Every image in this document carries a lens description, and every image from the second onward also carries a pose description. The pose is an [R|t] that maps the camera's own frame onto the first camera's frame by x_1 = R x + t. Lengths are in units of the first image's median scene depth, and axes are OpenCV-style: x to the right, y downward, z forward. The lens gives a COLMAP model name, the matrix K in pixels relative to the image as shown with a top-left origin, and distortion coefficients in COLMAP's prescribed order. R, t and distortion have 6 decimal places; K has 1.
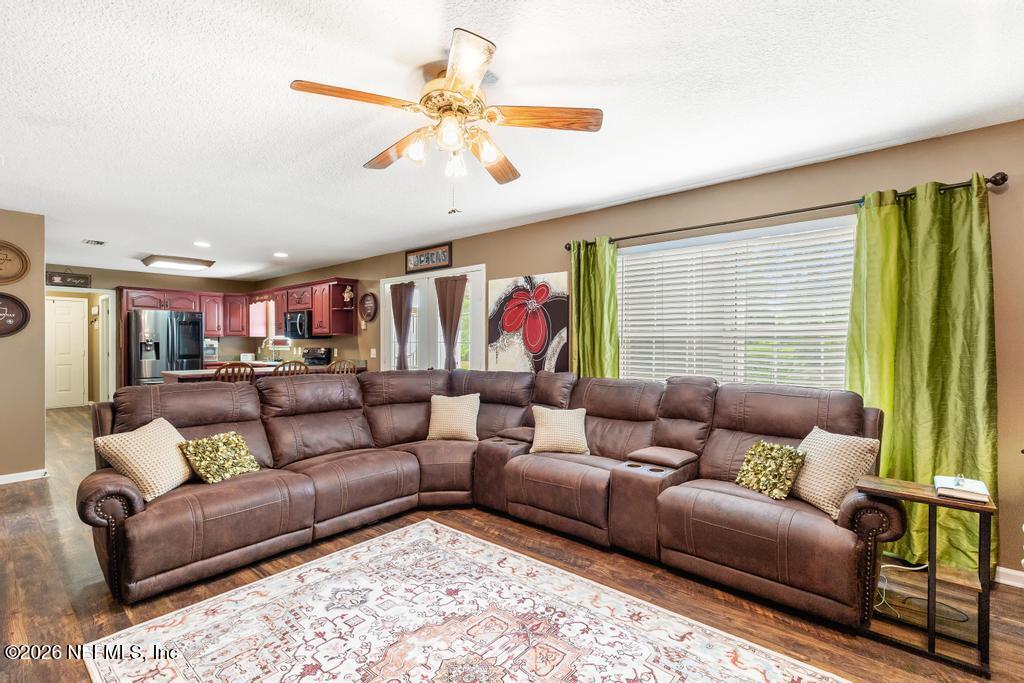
lens RADIAL K [[464.1, 0, 511.0], [0, 464.1, 344.5], [0, 0, 1]] dist [0.001842, 0.000137]
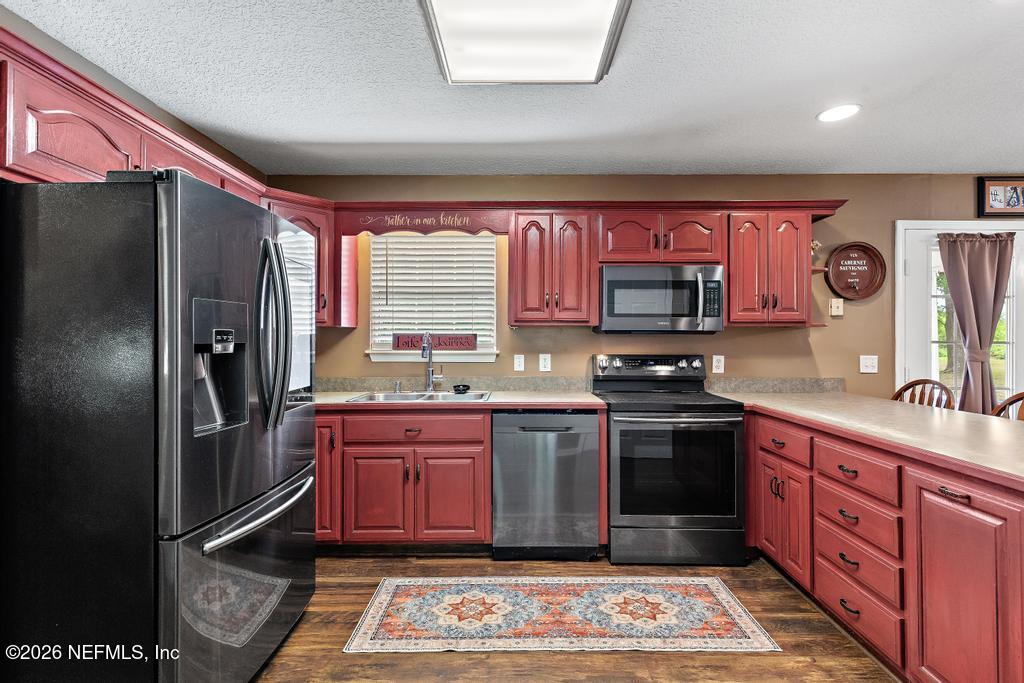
lens RADIAL K [[469.8, 0, 516.8], [0, 469.8, 339.5], [0, 0, 1]] dist [0.001728, 0.000017]
pose [[0.759474, 0.001738, 0.650535, -0.758274], [0.002659, 0.999980, -0.005776, -0.005021], [-0.650532, 0.006116, 0.759454, 0.708742]]
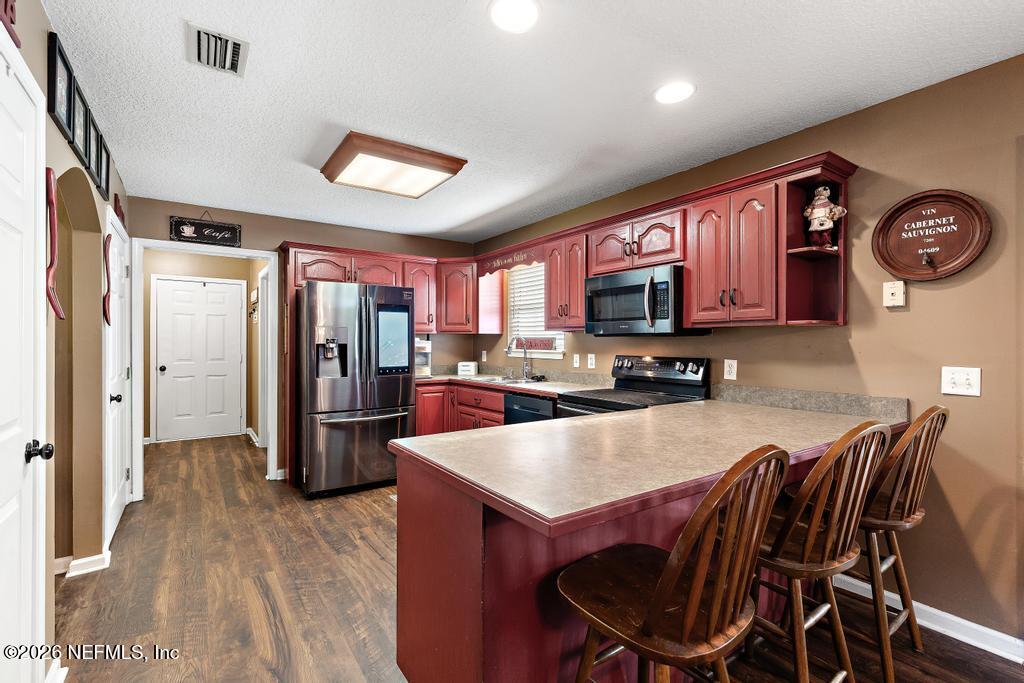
lens RADIAL K [[469.8, 0, 516.8], [0, 469.8, 339.5], [0, 0, 1]] dist [0.001728, 0.000017]
pose [[0.969352, -0.000282, -0.245674, -0.419267], [-0.002350, 0.999943, -0.010421, -0.004330], [0.245663, 0.010679, 0.969296, 0.507567]]
